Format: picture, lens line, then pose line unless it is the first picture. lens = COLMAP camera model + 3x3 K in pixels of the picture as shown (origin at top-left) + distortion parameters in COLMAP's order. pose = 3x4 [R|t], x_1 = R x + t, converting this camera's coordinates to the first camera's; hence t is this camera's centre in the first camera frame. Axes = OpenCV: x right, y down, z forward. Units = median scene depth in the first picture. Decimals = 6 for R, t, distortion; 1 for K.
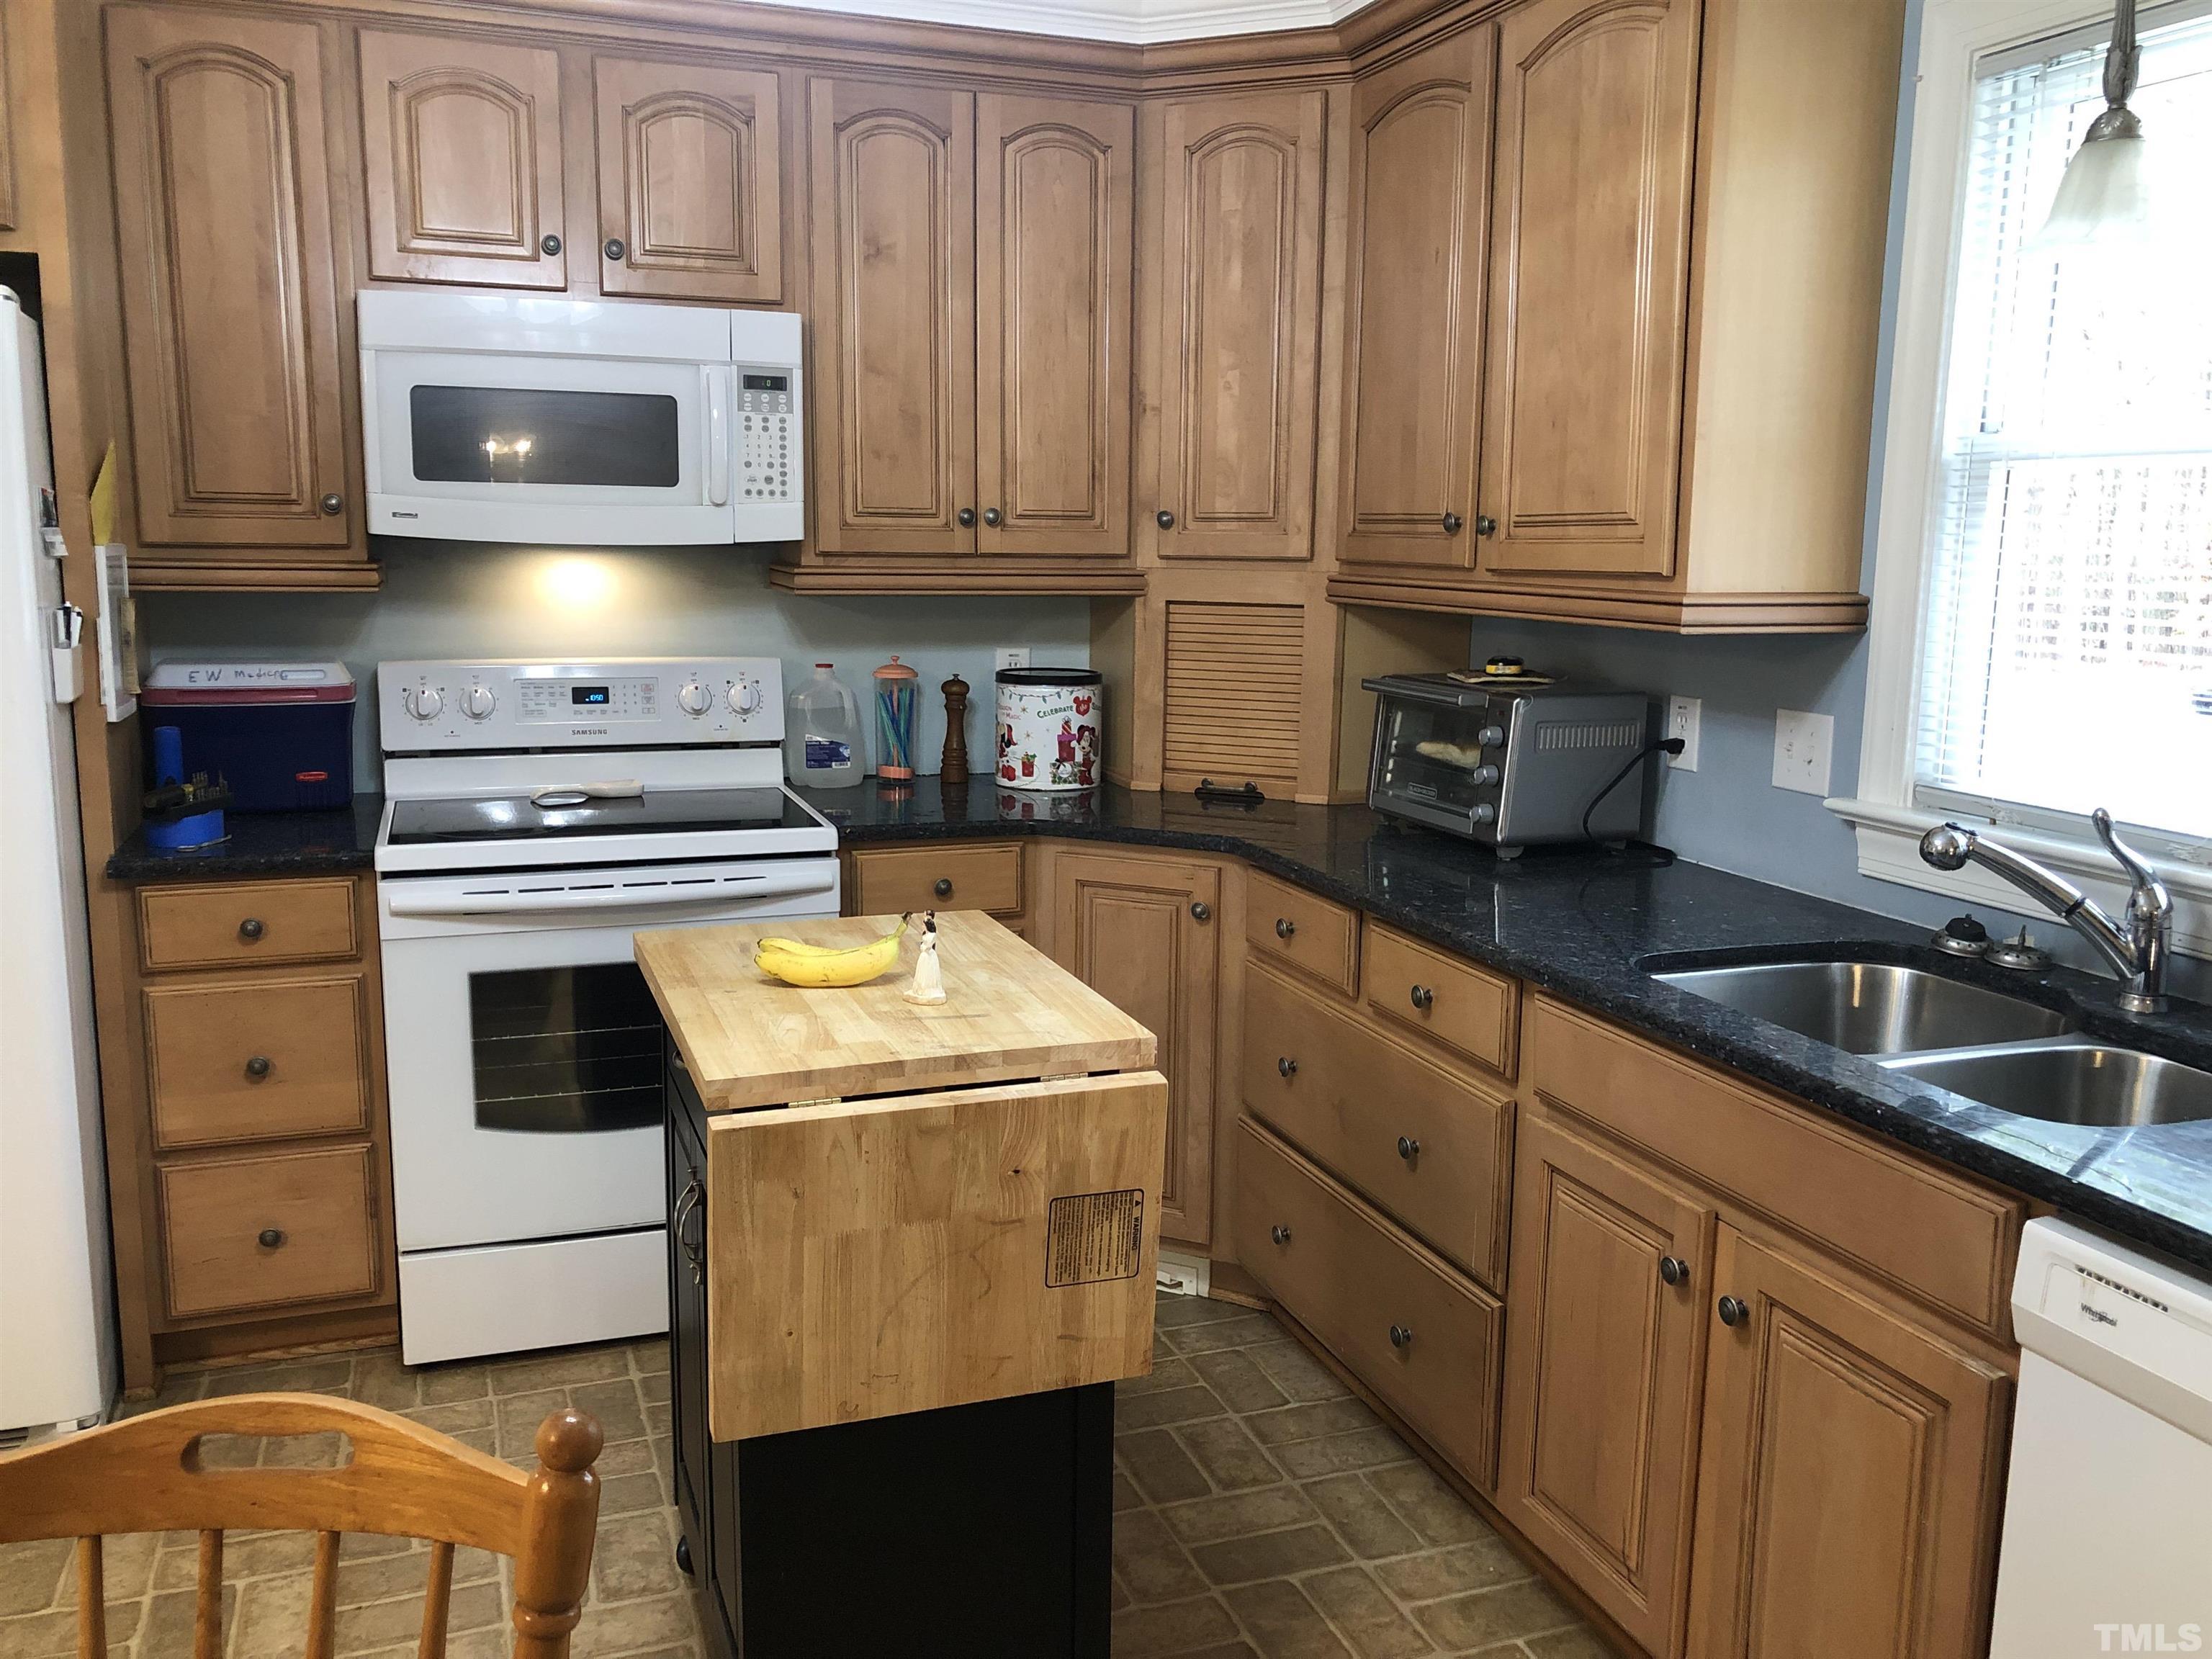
lens RADIAL K [[1823.0, 0, 1107.2], [0, 1823.0, 837.1], [0, 0, 1]] dist [0.004394, 0.001603]
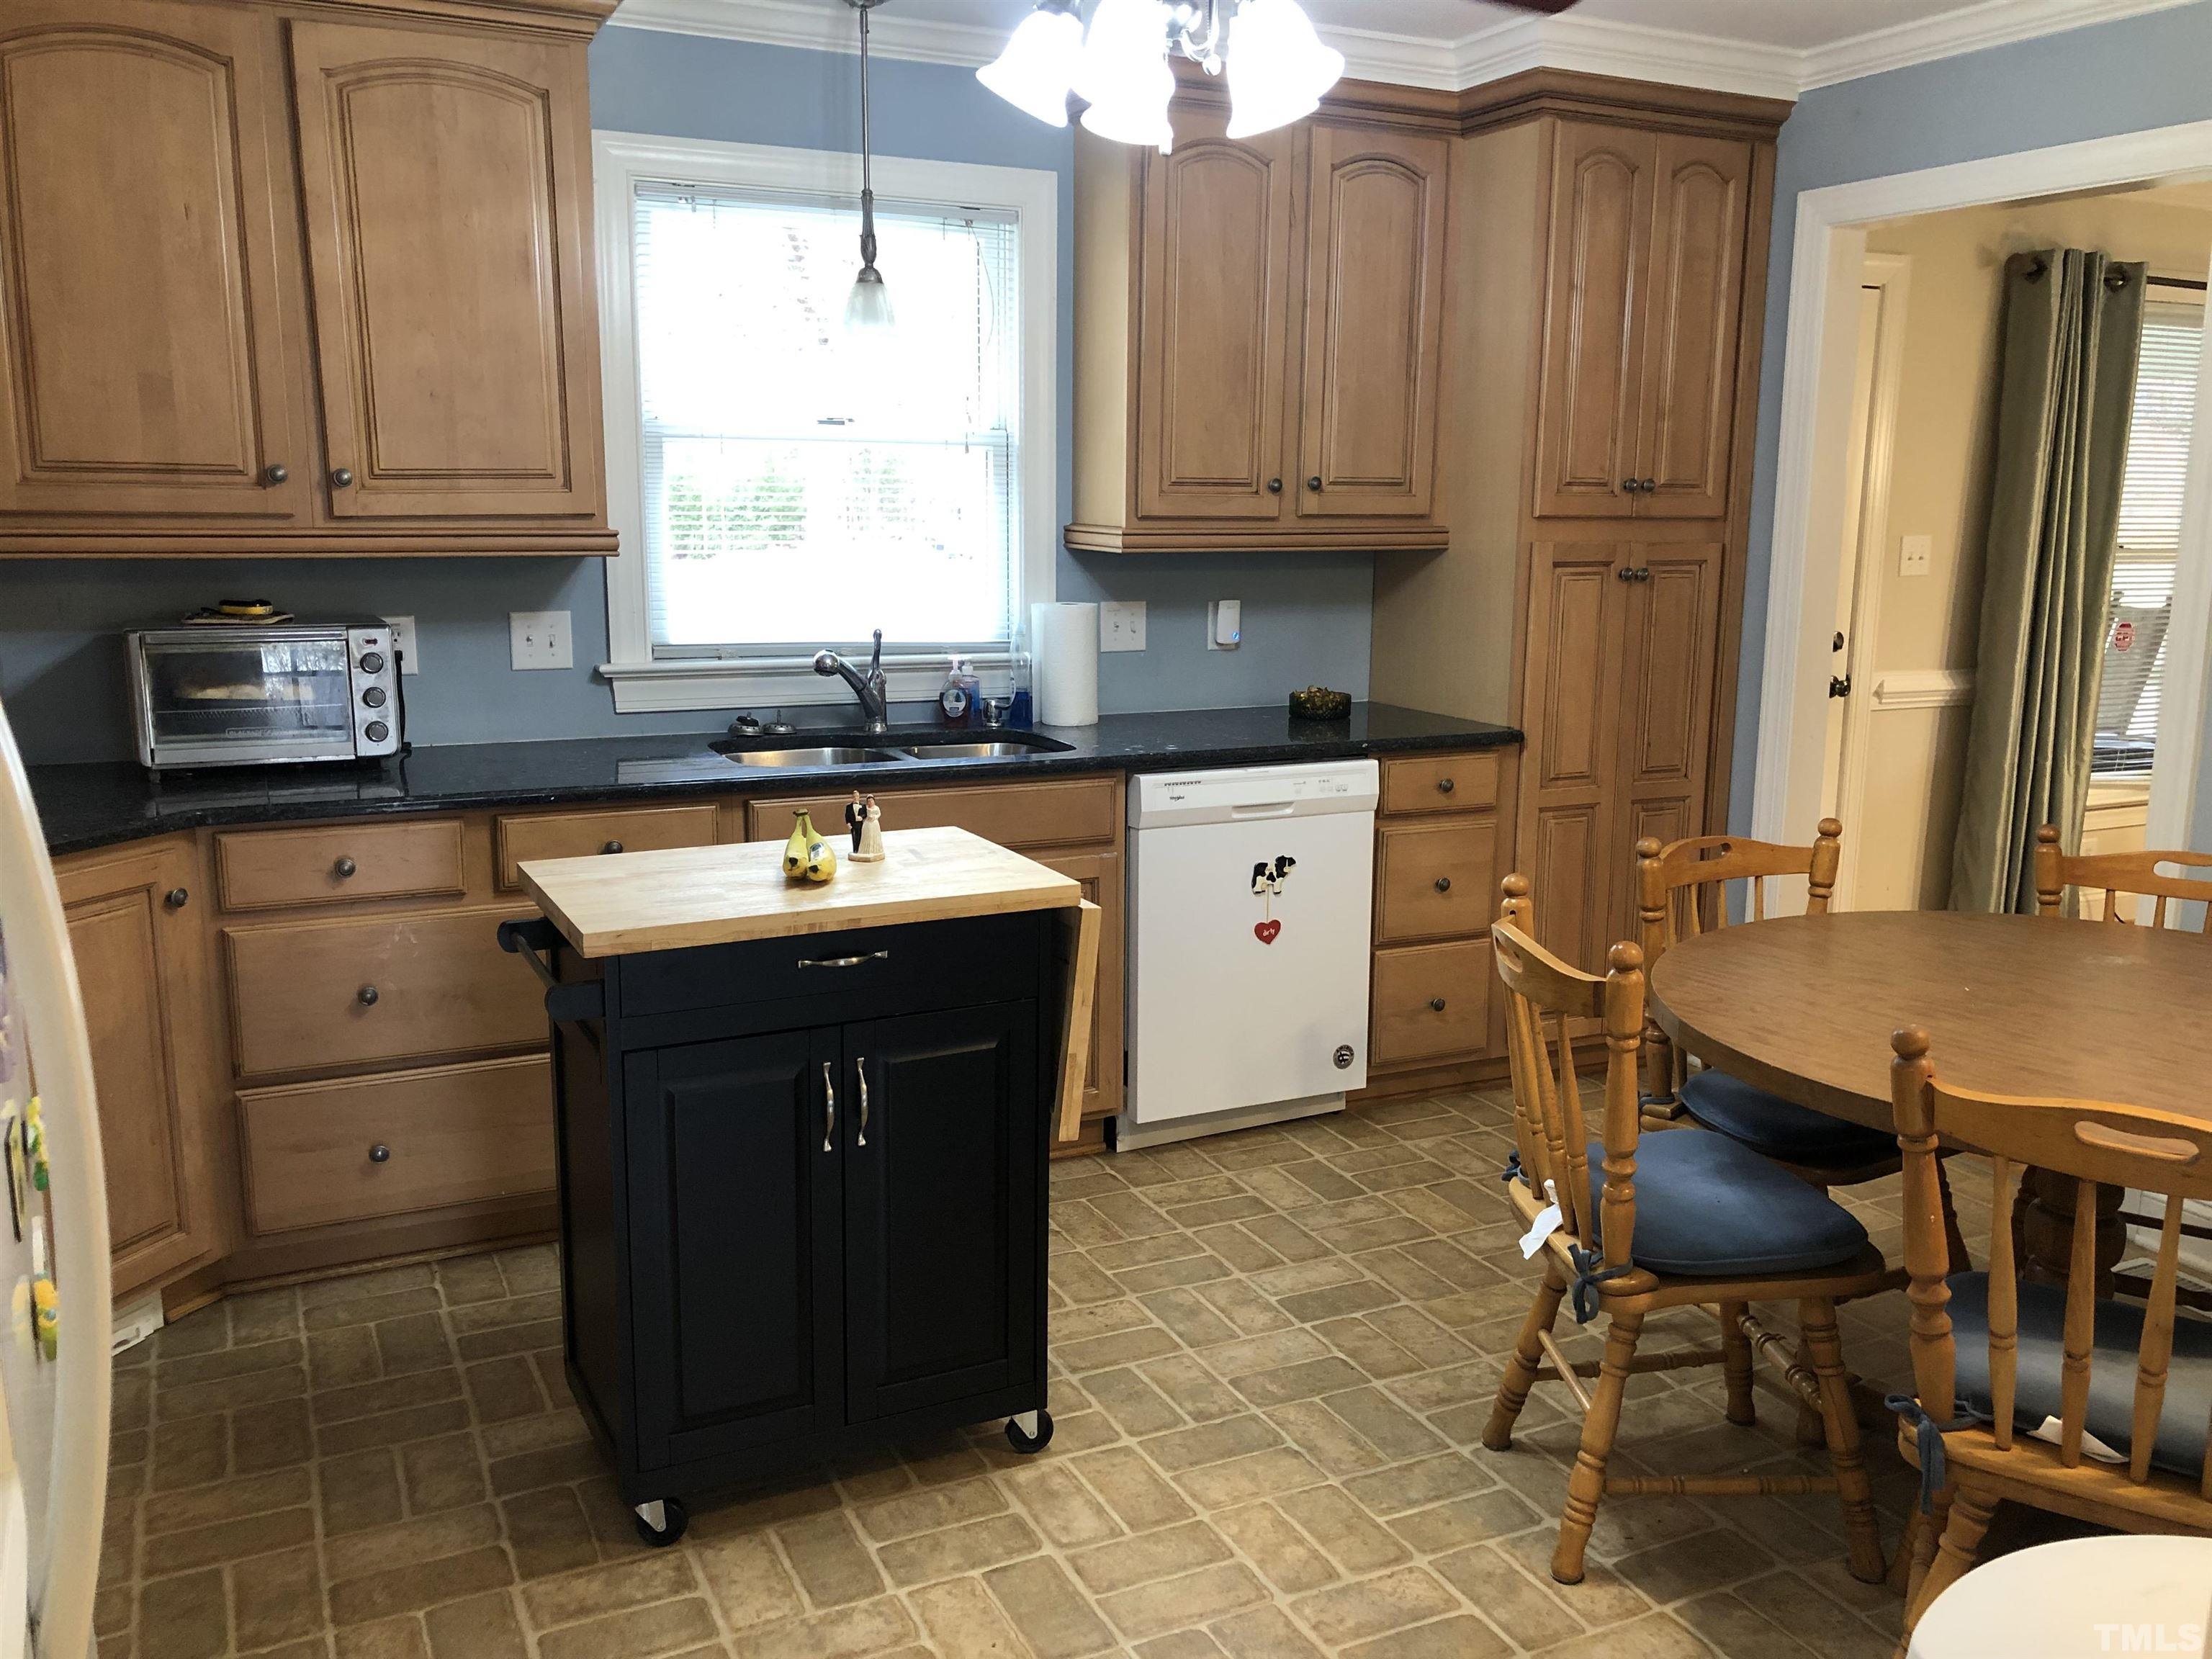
lens RADIAL K [[1823.0, 0, 1104.9], [0, 1823.0, 825.1], [0, 0, 1]] dist [0.004394, 0.001603]
pose [[-0.091217, -0.195578, 0.976437, -1.047039], [0.158173, 0.965231, 0.208110, -0.132095], [-0.983189, 0.173430, -0.057111, 0.684266]]
